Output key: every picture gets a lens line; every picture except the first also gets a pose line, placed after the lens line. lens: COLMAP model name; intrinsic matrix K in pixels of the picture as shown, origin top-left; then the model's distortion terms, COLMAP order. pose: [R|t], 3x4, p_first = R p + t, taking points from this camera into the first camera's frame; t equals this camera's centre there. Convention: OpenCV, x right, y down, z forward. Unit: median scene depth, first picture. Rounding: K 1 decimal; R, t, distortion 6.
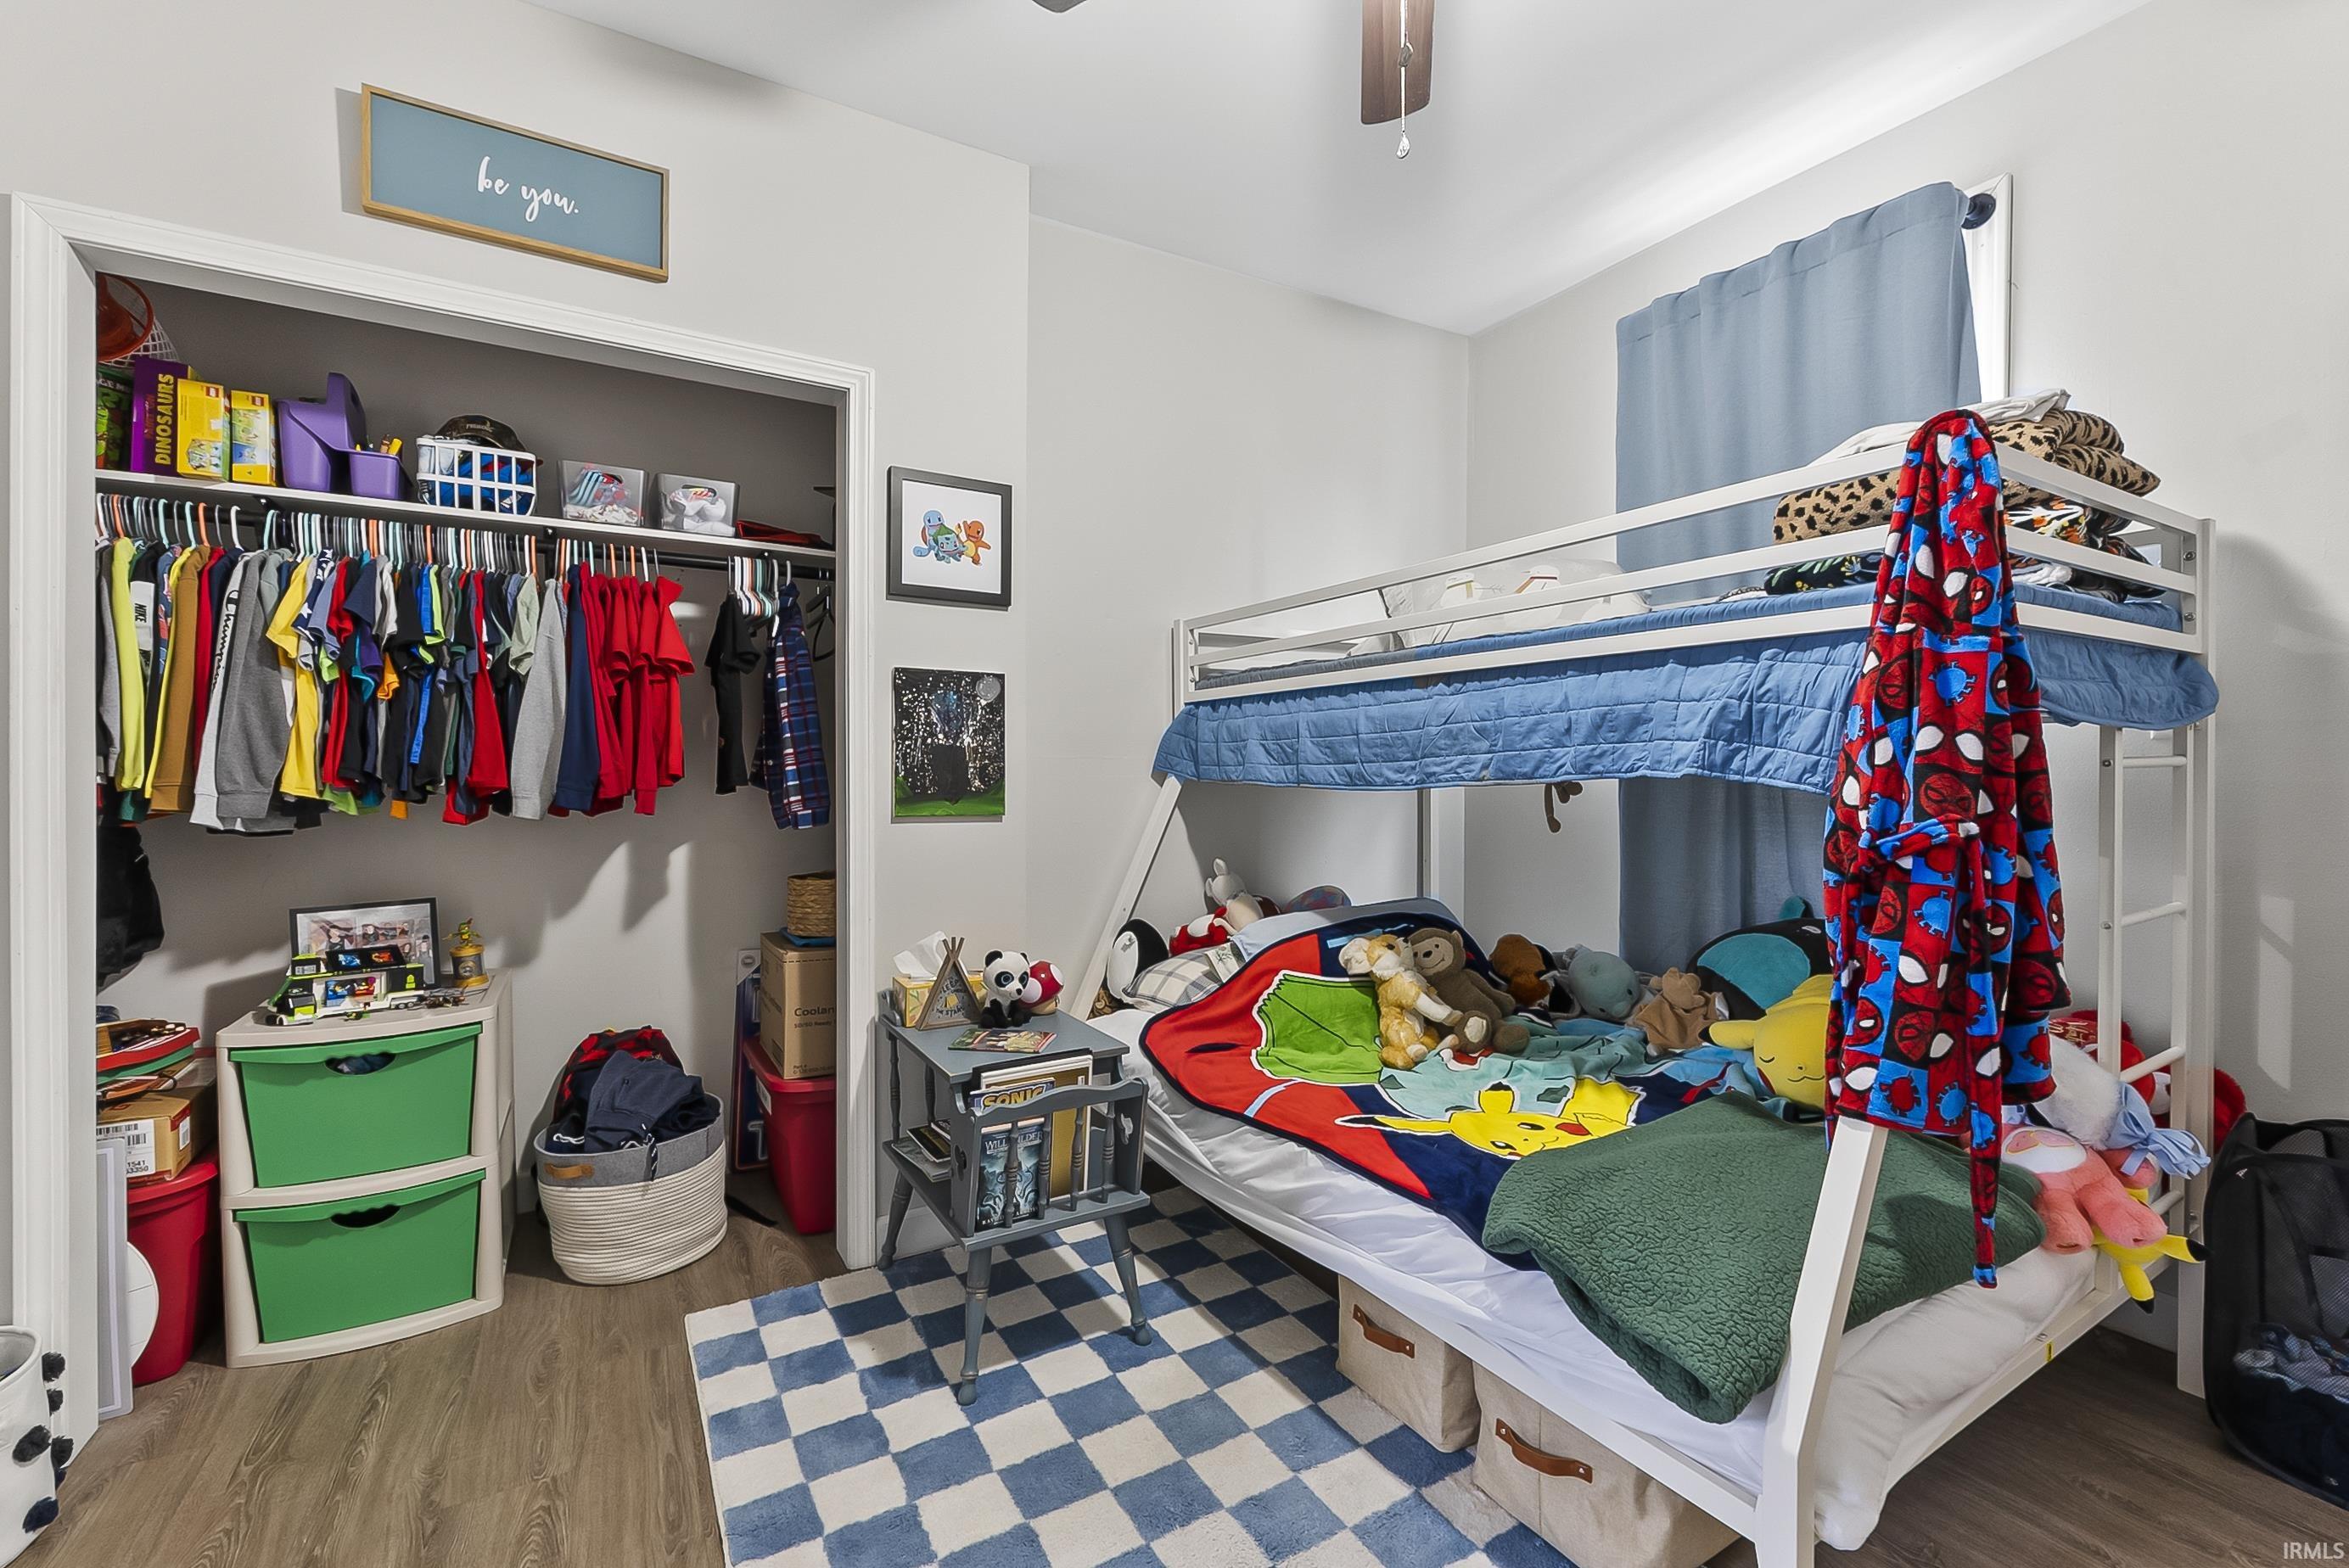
lens RADIAL K [[1000.7, 0, 1182.7], [0, 1000.7, 780.9], [0, 0, 1]] dist [-0.004724, -0.001310]
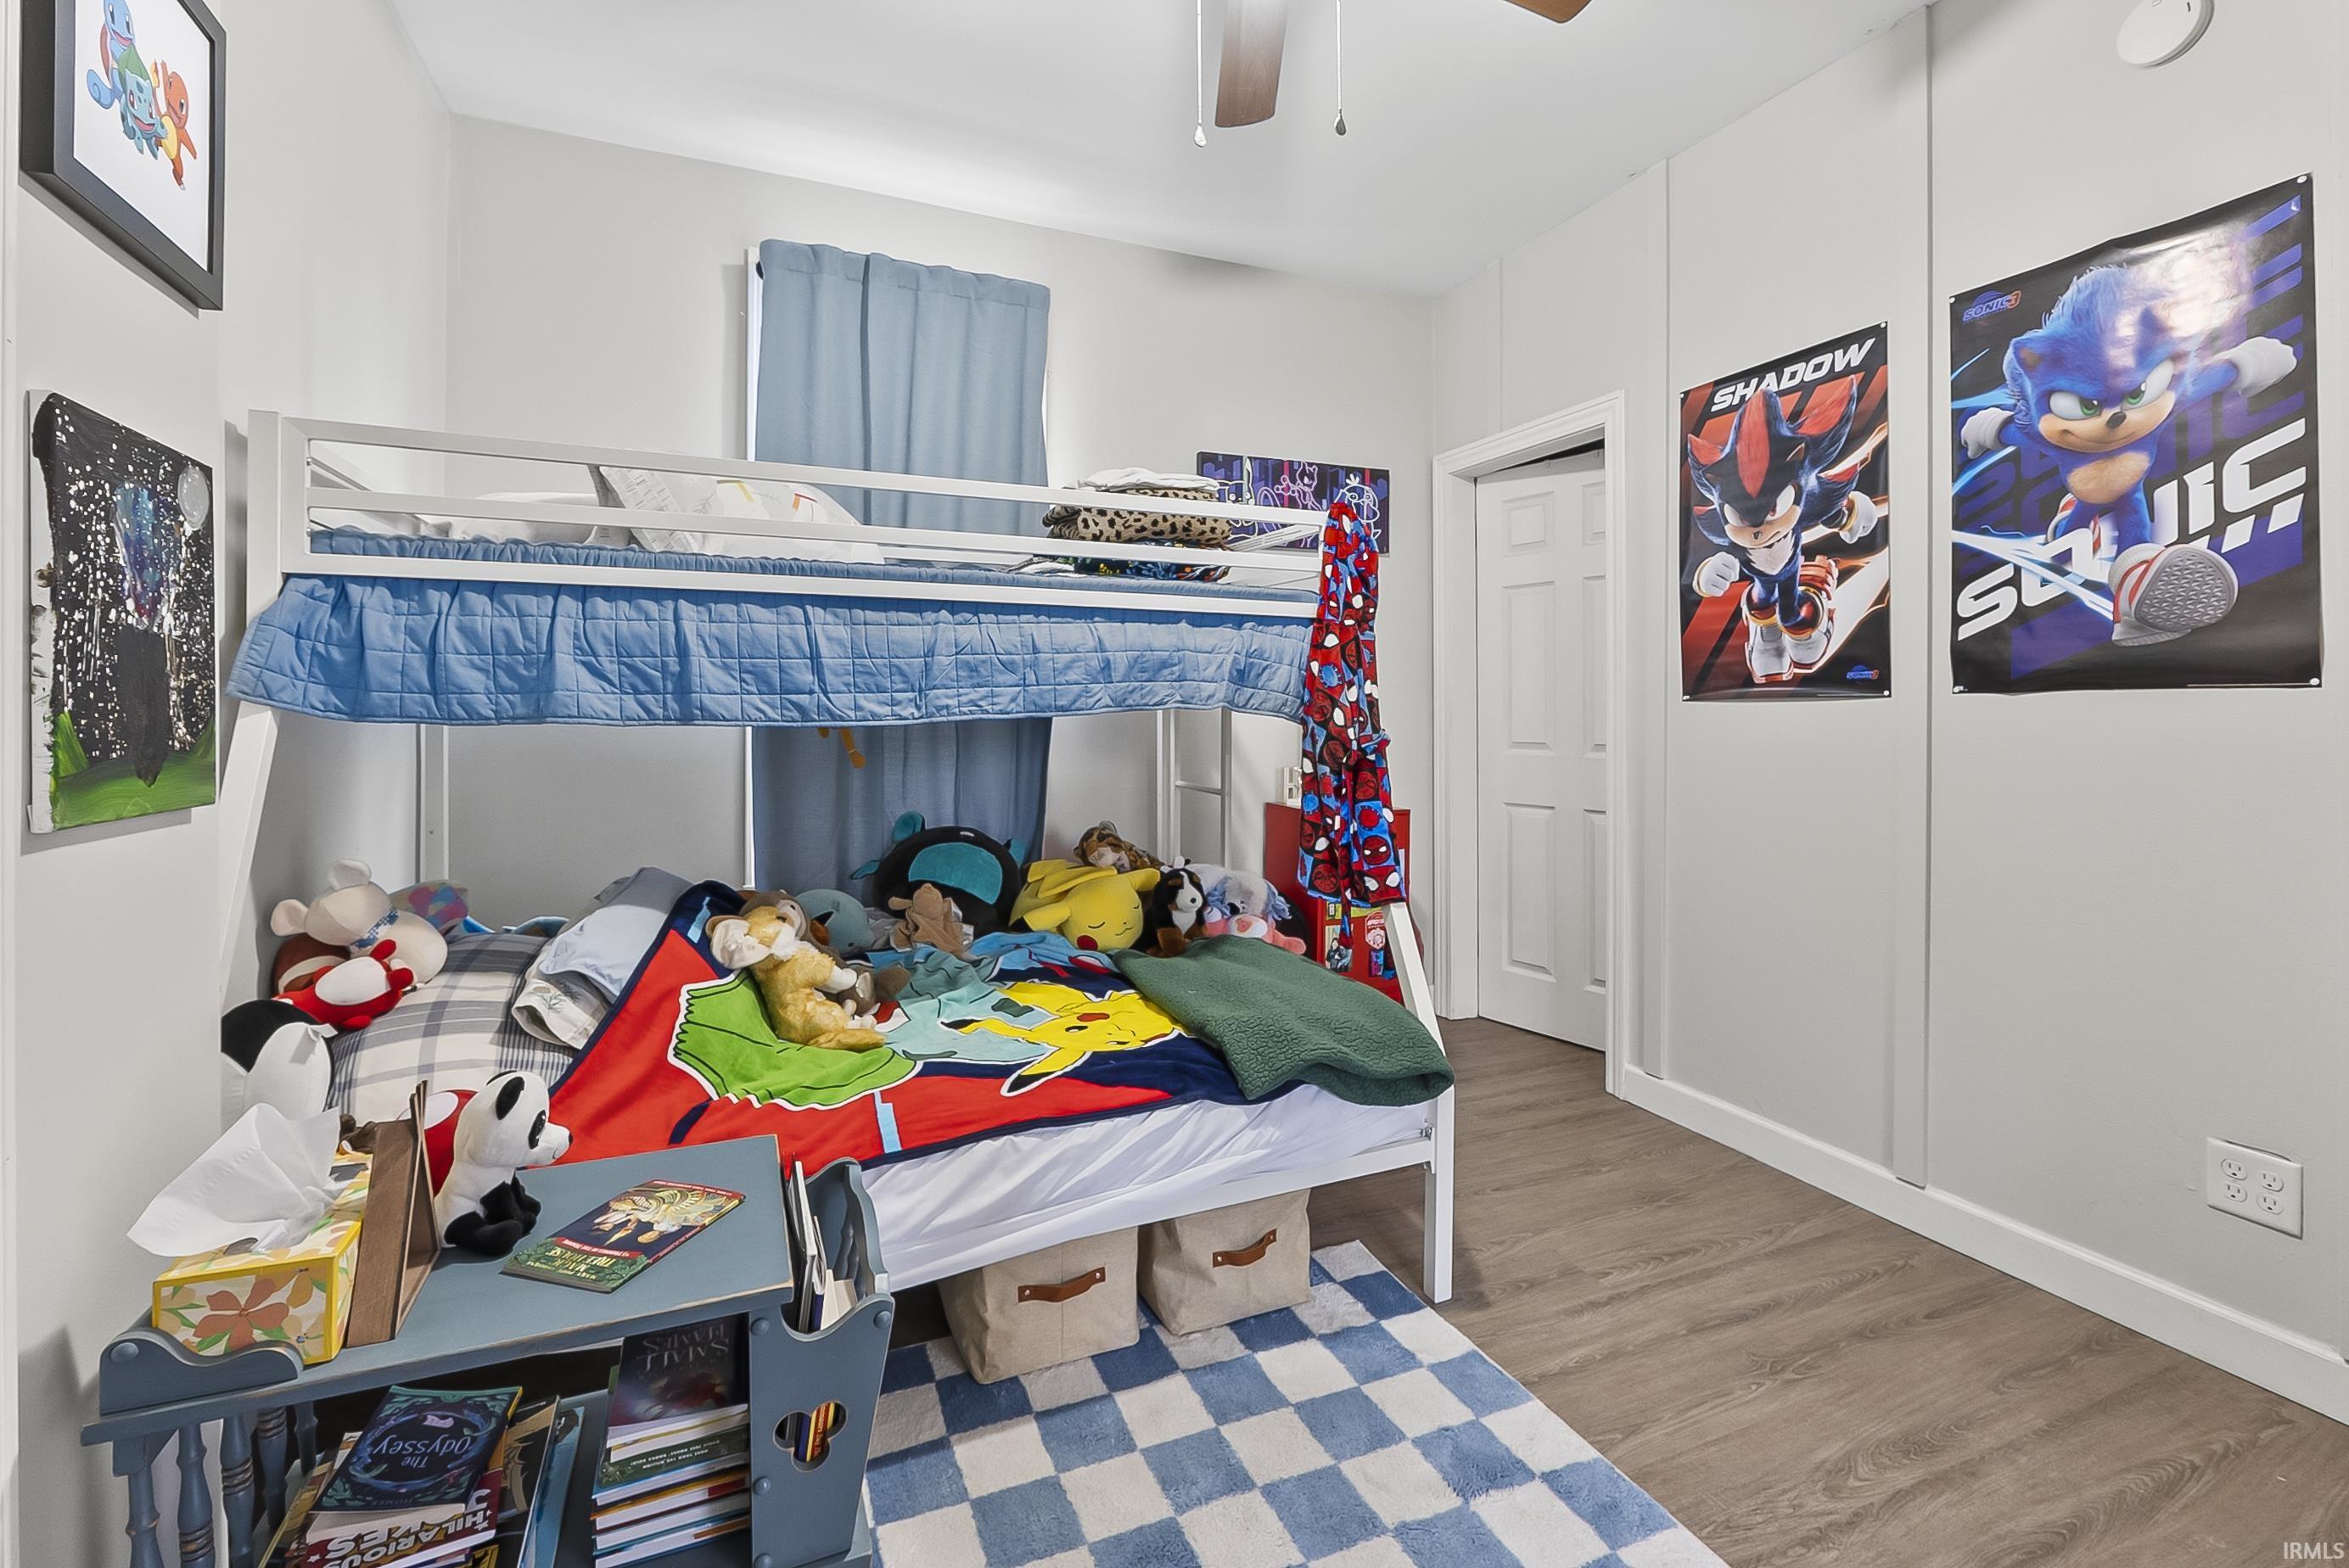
lens RADIAL K [[1000.7, 0, 1187.4], [0, 1000.7, 705.9], [0, 0, 1]] dist [-0.004724, -0.001310]
pose [[0.133867, 0.001267, 0.990998, -0.697168], [0.007725, 0.999967, -0.002321, -0.004352], [-0.990969, 0.007966, 0.133853, 0.703063]]
